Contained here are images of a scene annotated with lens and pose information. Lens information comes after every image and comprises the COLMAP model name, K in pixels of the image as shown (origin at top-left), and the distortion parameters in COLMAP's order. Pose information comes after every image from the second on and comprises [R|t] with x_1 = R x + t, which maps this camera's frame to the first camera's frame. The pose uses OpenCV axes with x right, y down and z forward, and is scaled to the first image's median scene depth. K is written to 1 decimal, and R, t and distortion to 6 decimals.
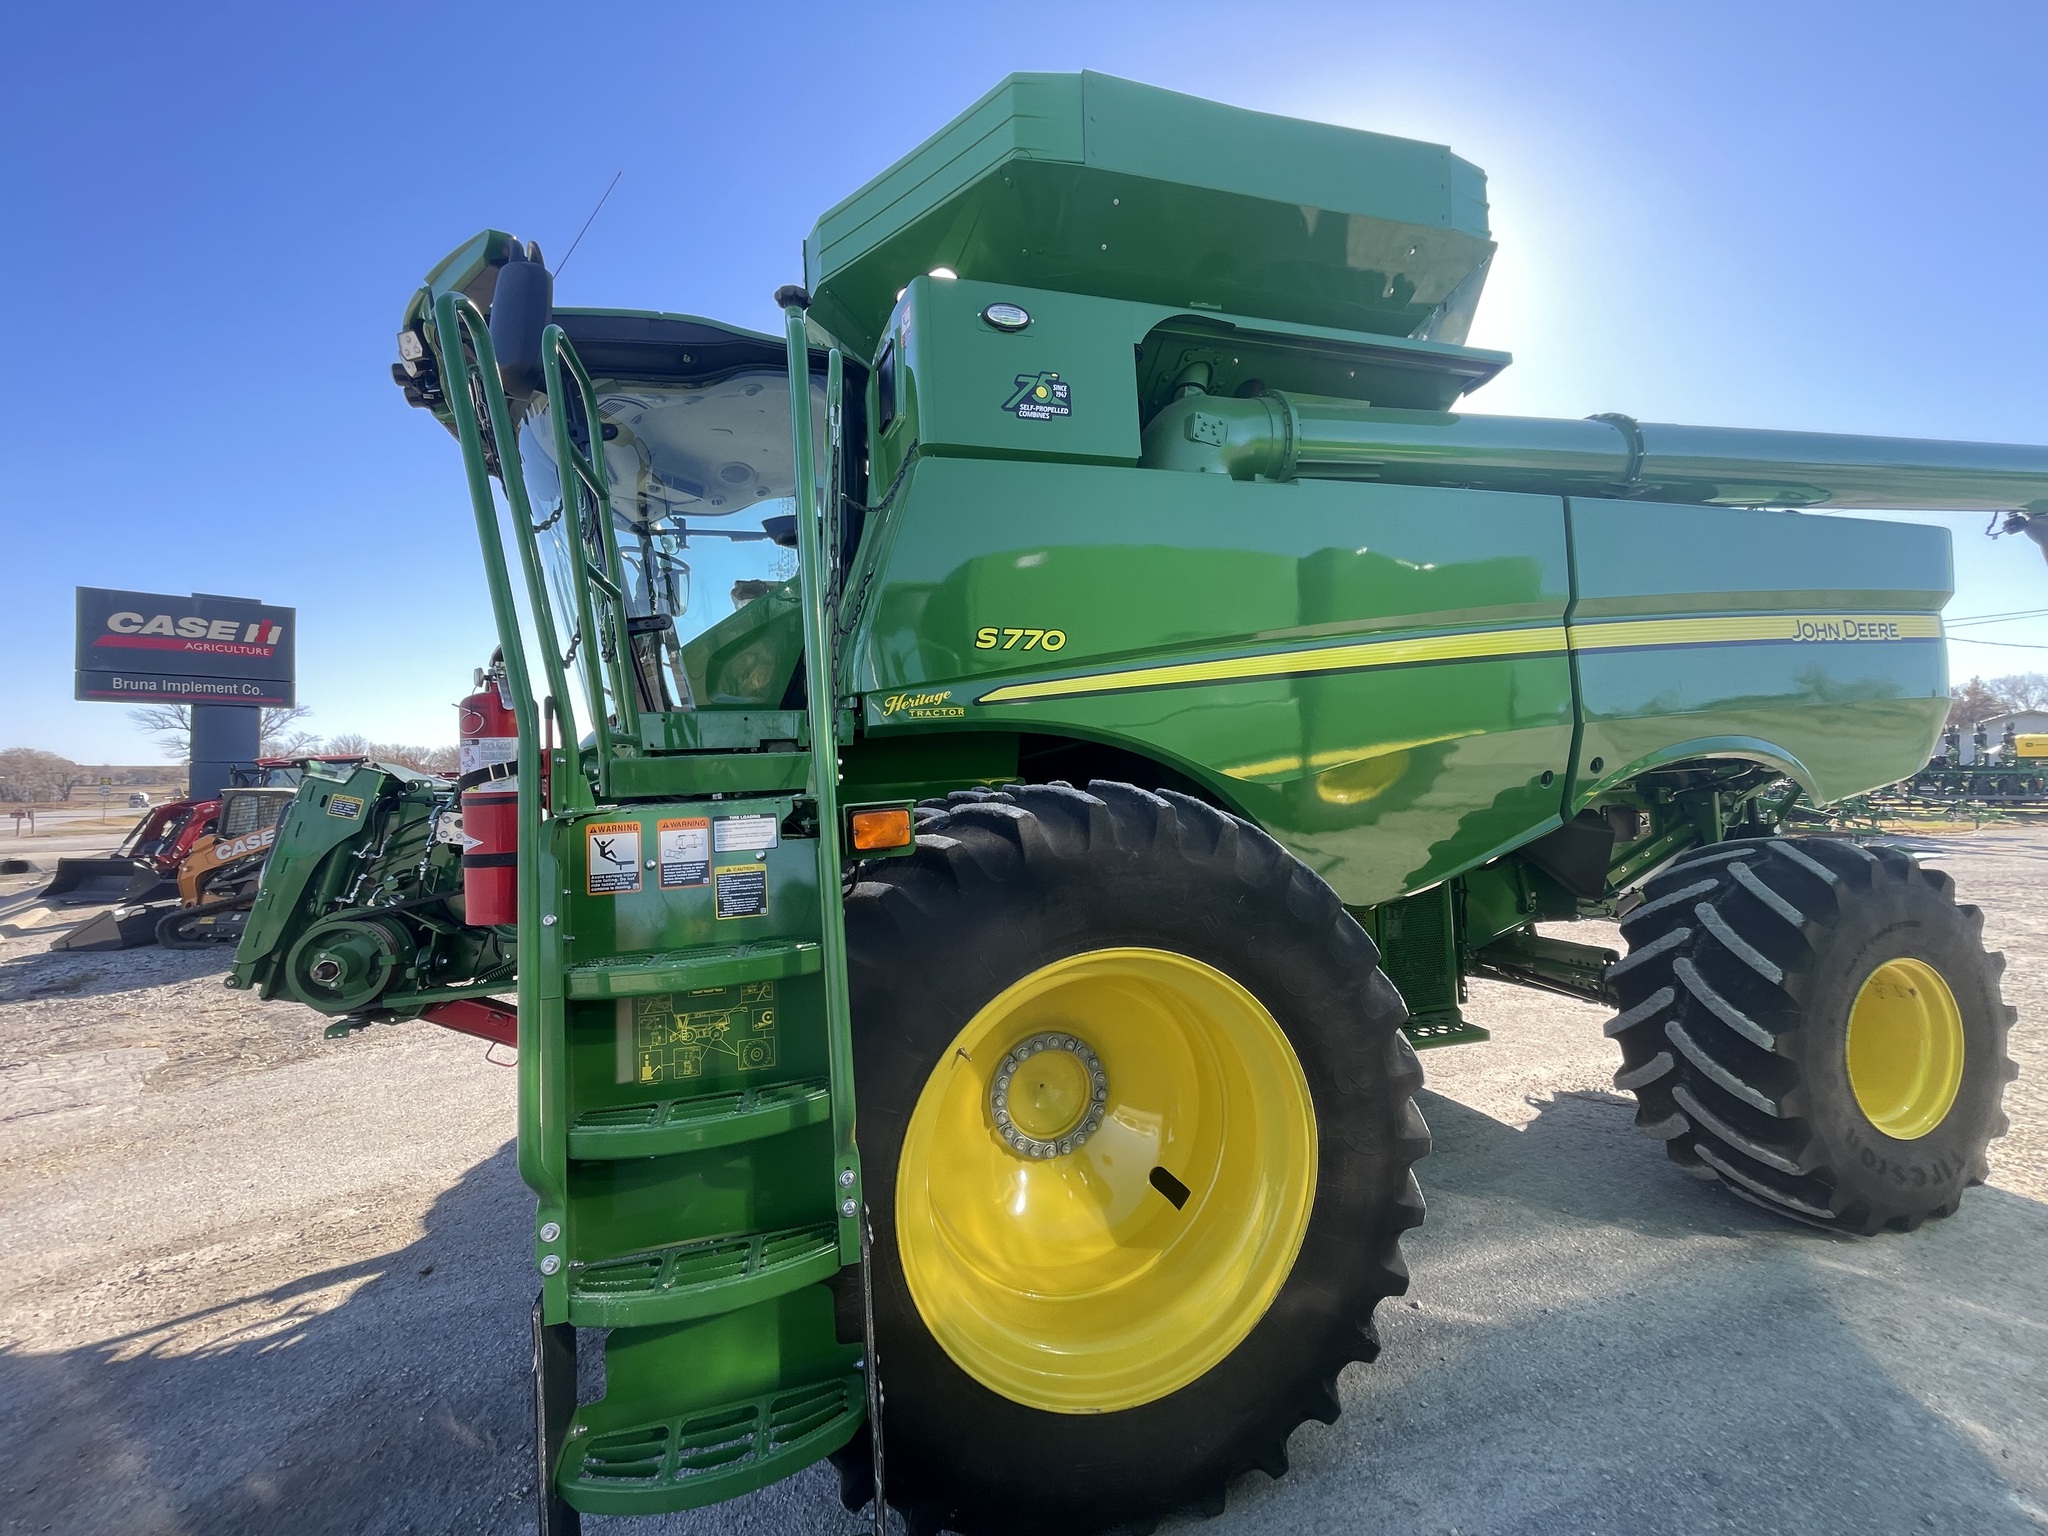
lens RADIAL K [[828.8, 0, 1040.3], [0, 828.8, 753.2], [0, 0, 1]] dist [-0.000120, -0.001664]
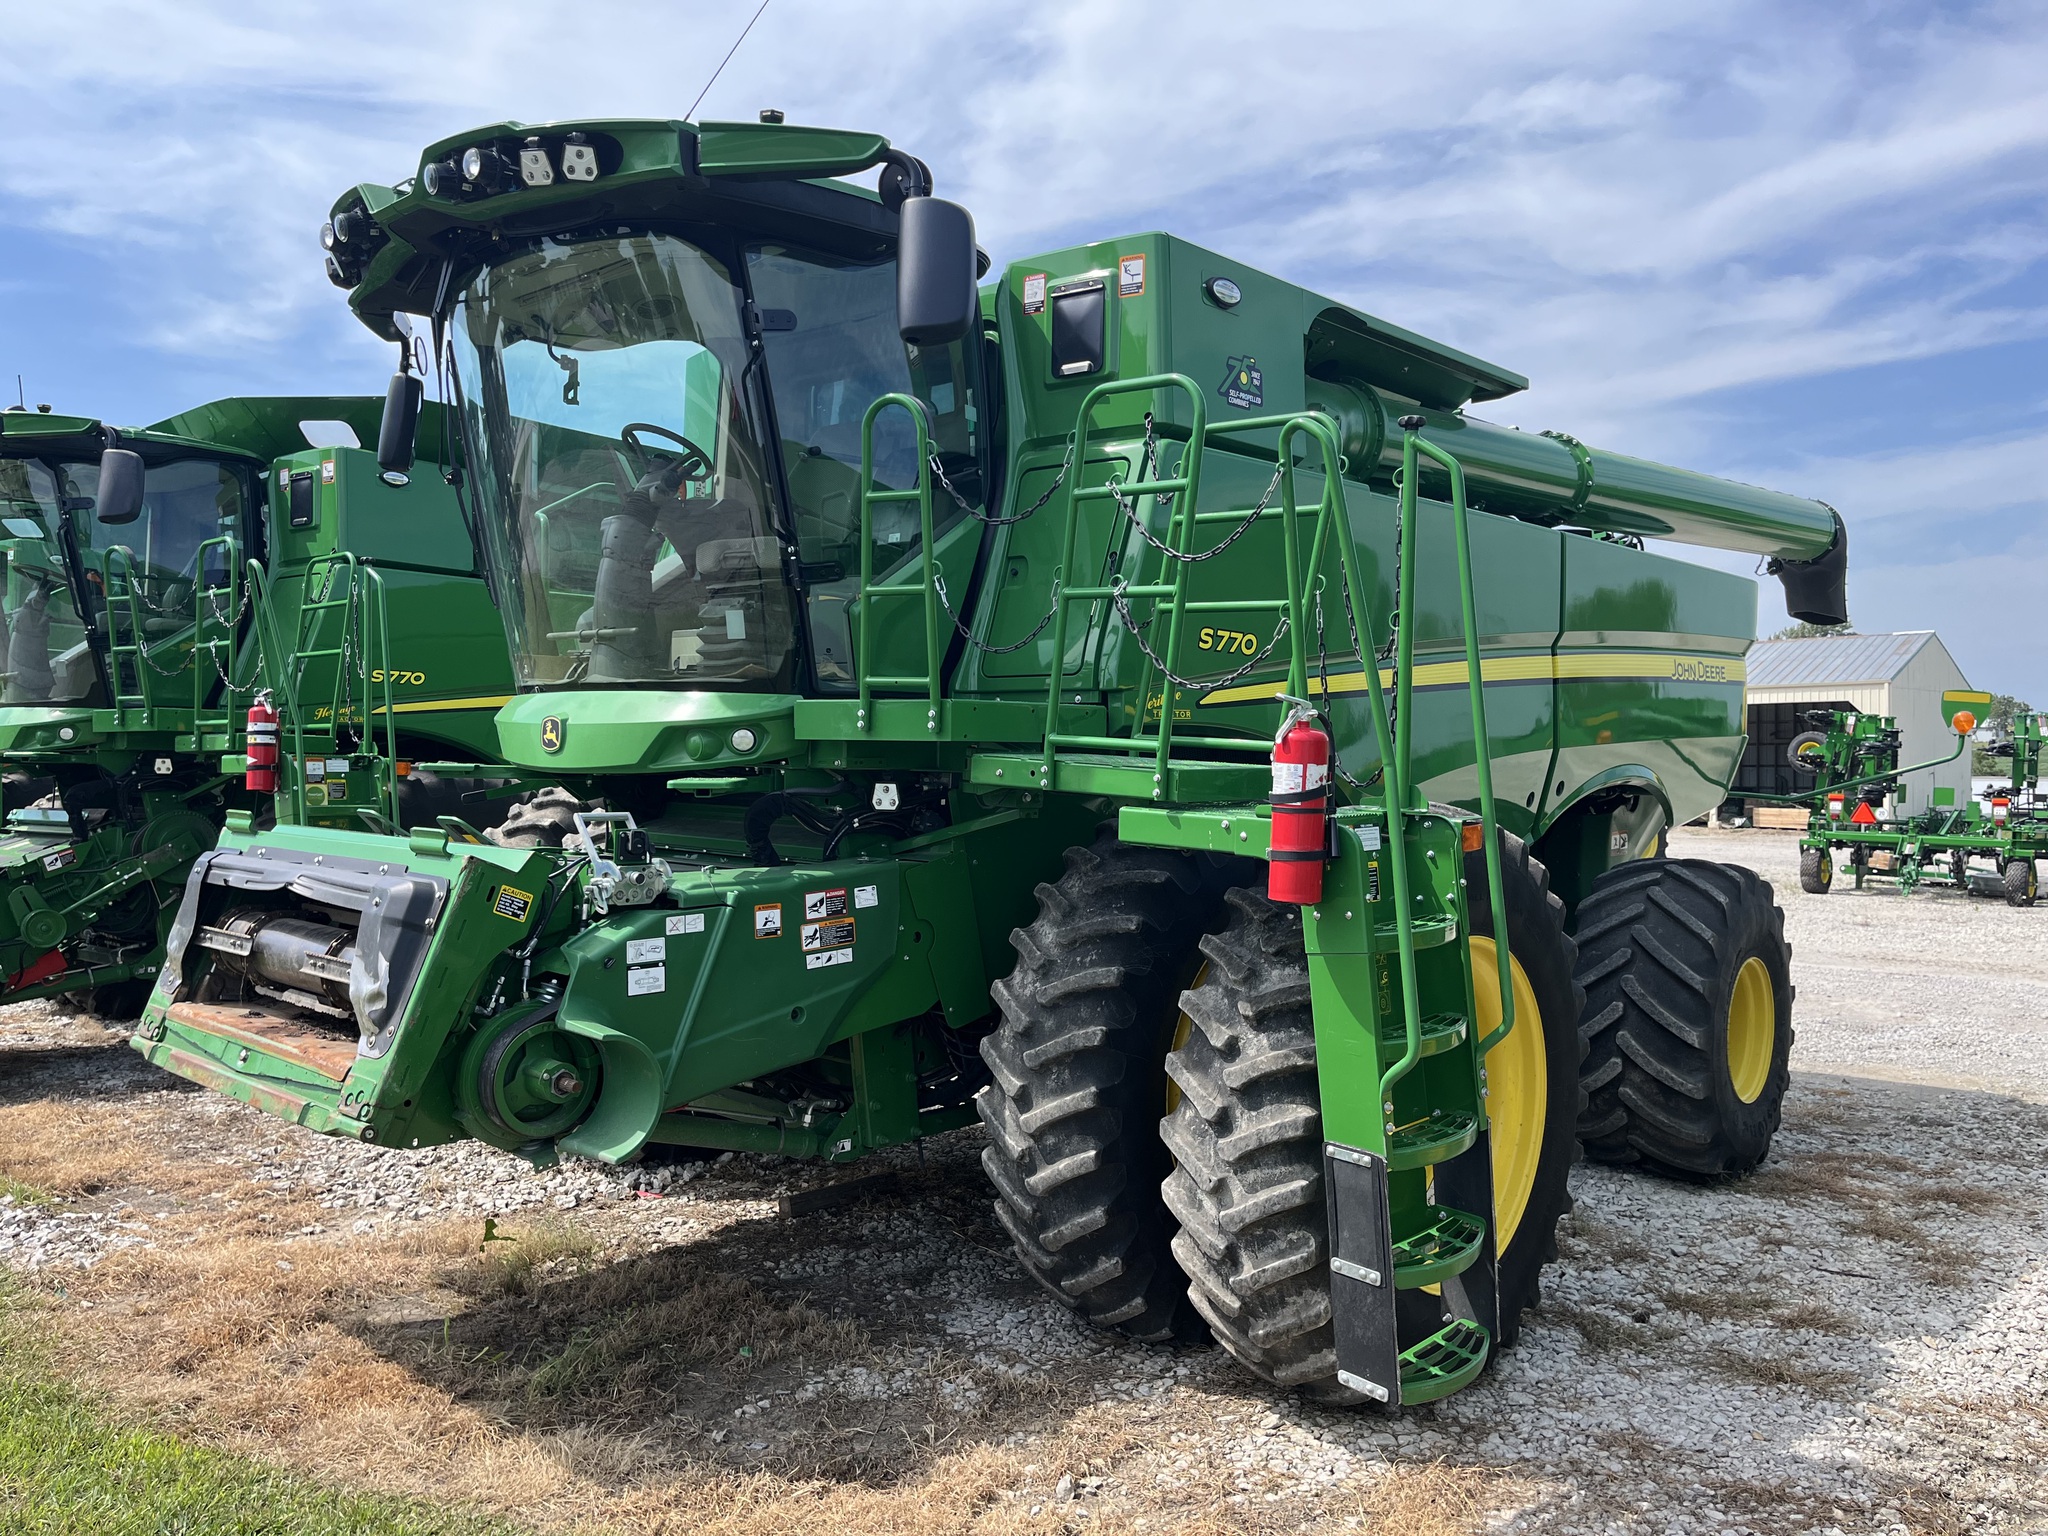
lens RADIAL K [[1561.2, 0, 1016.5], [0, 1561.2, 767.2], [0, 0, 1]] dist [0.055678, -0.070197]
pose [[0.865084, 0.038574, 0.500142, -2.528453], [-0.049171, 0.998758, 0.008019, 0.008350], [-0.499212, -0.031529, 0.865906, -0.981932]]
